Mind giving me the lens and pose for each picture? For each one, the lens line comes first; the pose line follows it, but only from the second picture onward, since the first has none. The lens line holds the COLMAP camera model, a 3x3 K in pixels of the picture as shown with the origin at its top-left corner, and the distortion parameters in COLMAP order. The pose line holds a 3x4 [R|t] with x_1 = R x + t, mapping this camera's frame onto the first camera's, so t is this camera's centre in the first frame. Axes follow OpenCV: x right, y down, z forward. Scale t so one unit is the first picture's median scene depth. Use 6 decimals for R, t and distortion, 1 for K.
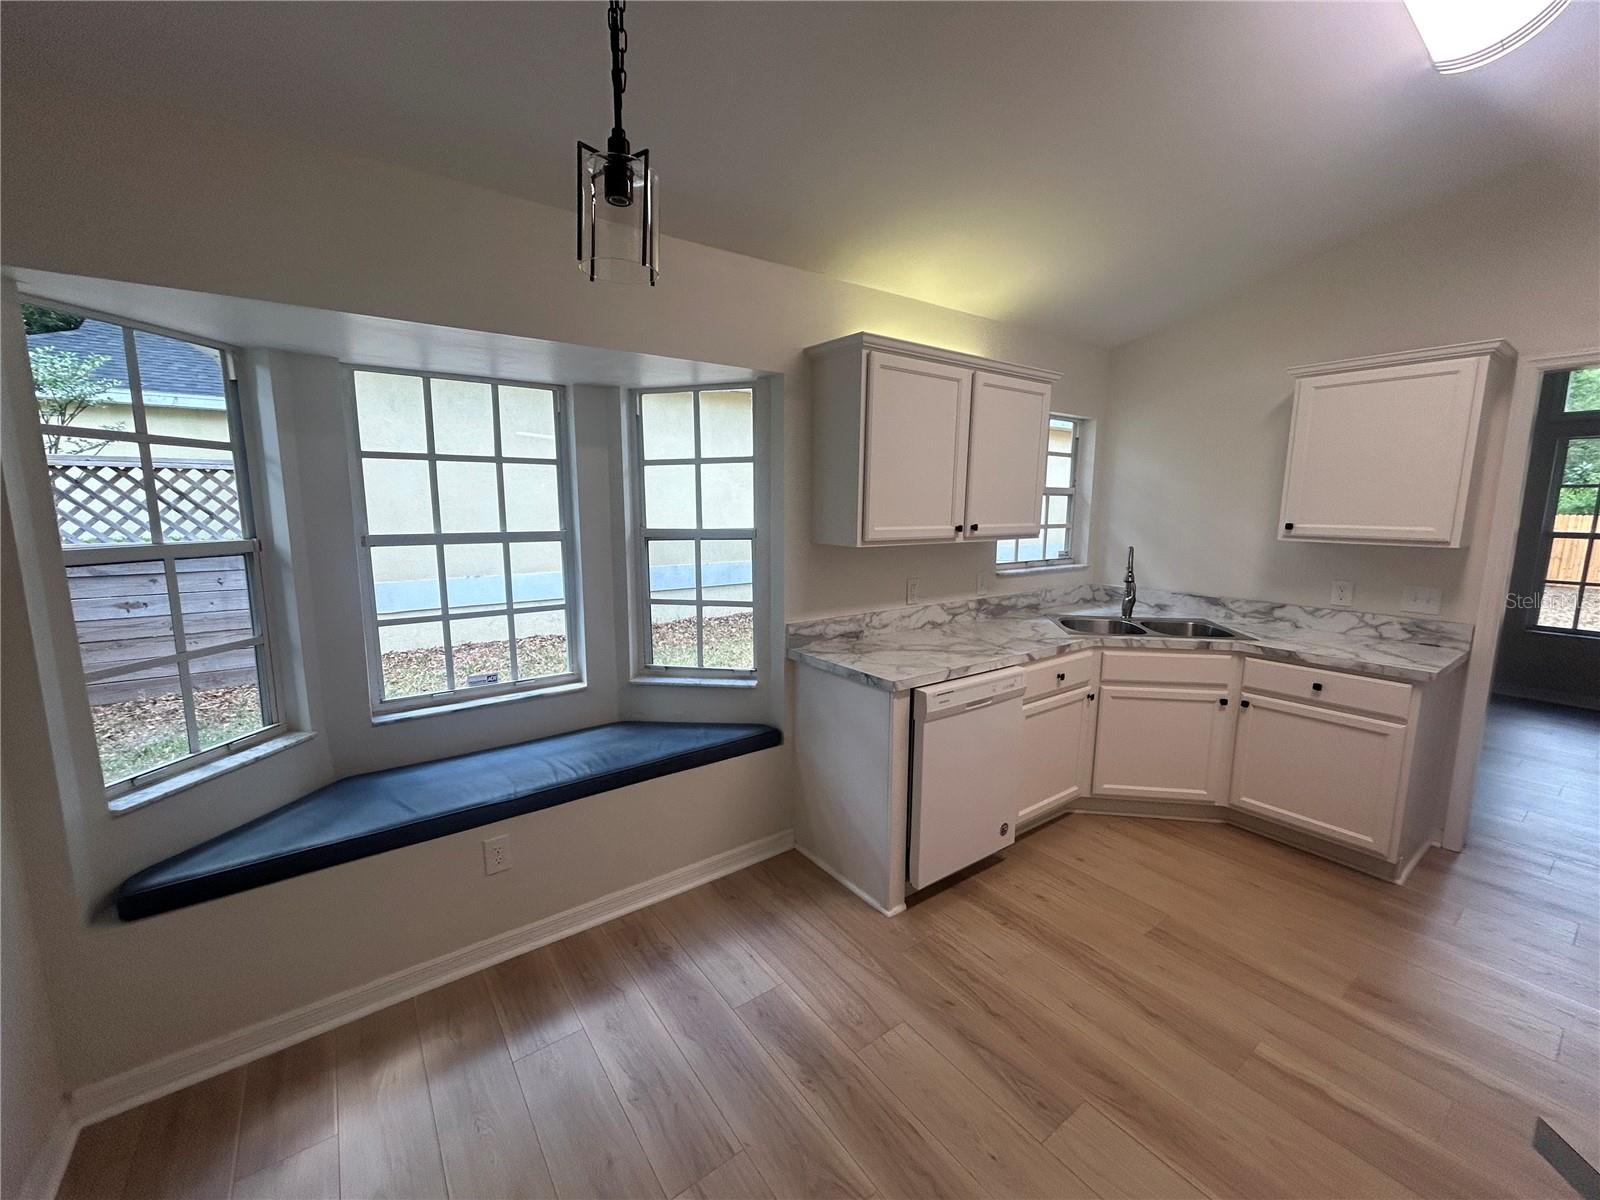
lens RADIAL K [[647.7, 0, 797.4], [0, 647.7, 600.0], [0, 0, 1]] dist [-0.000490, 0.000636]
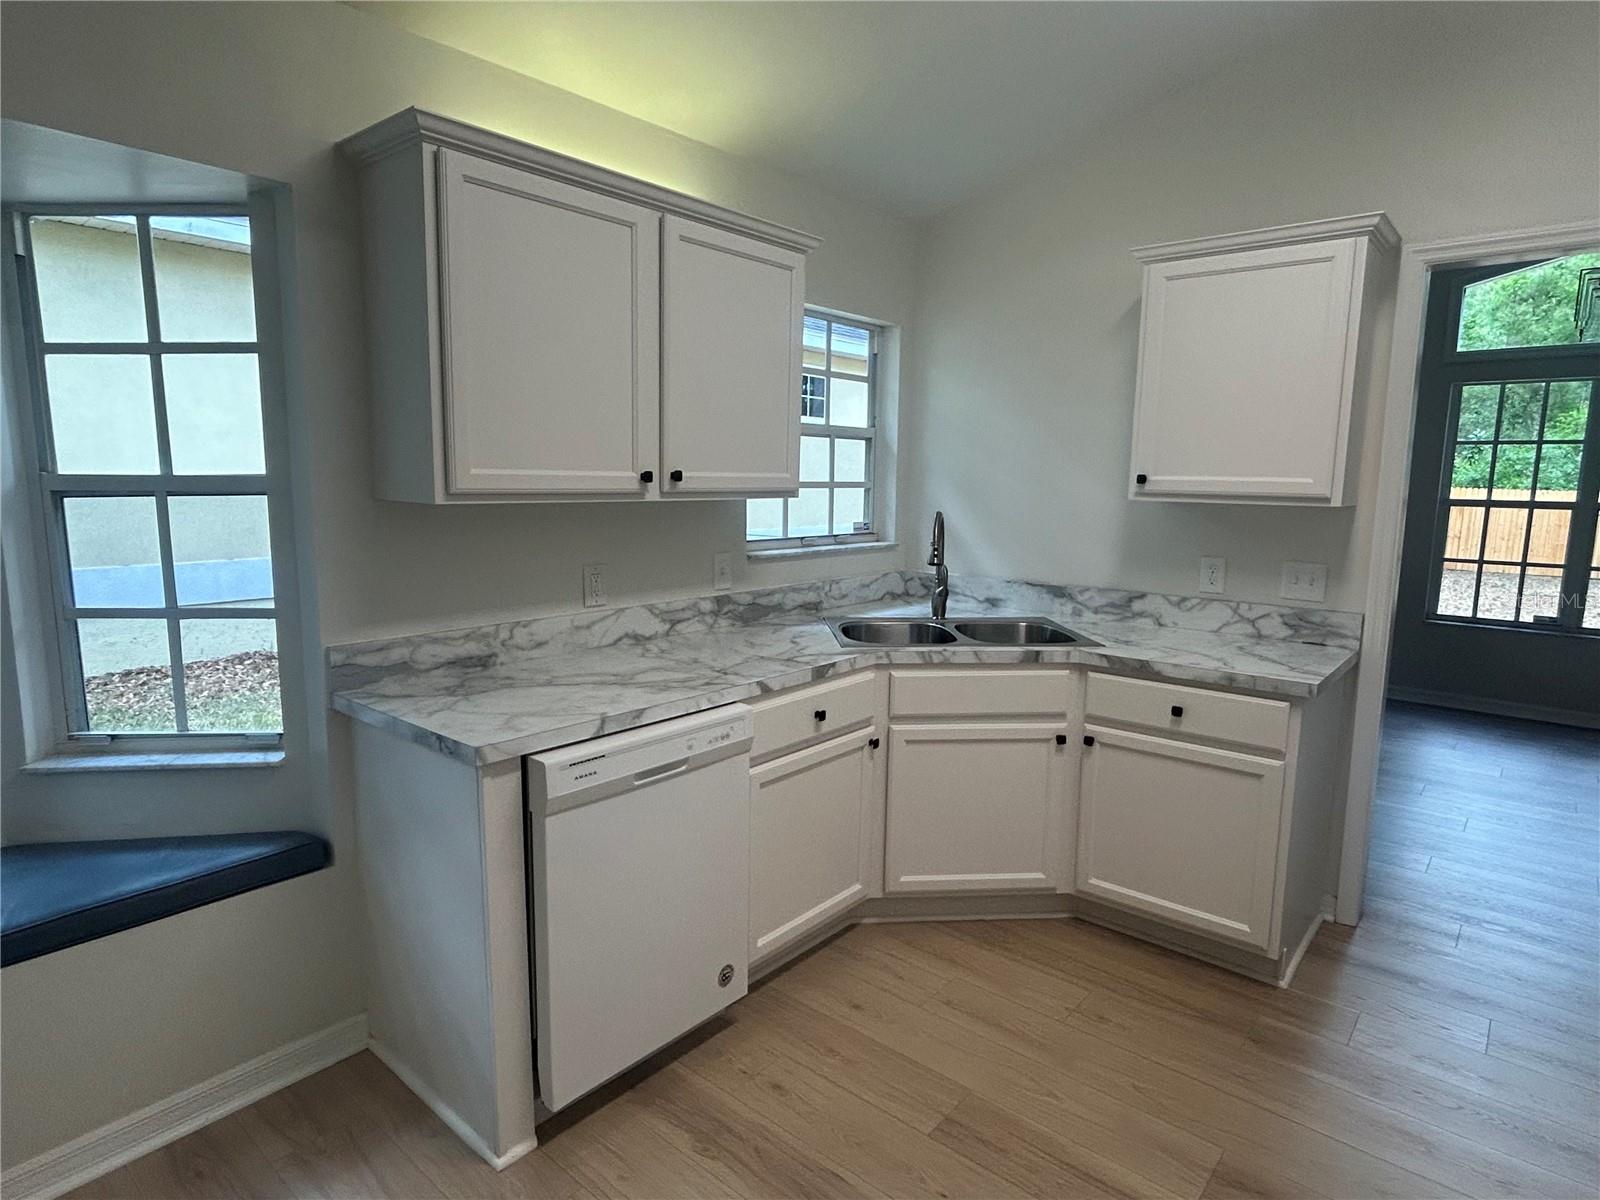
lens RADIAL K [[899.4, 0, 802.4], [0, 899.4, 602.5], [0, 0, 1]] dist [-0.008263, 0.009019]
pose [[0.972502, -0.024840, 0.231568, 0.192166], [0.025935, 0.999662, -0.001686, 0.010305], [-0.231448, 0.007646, 0.972817, 0.159917]]
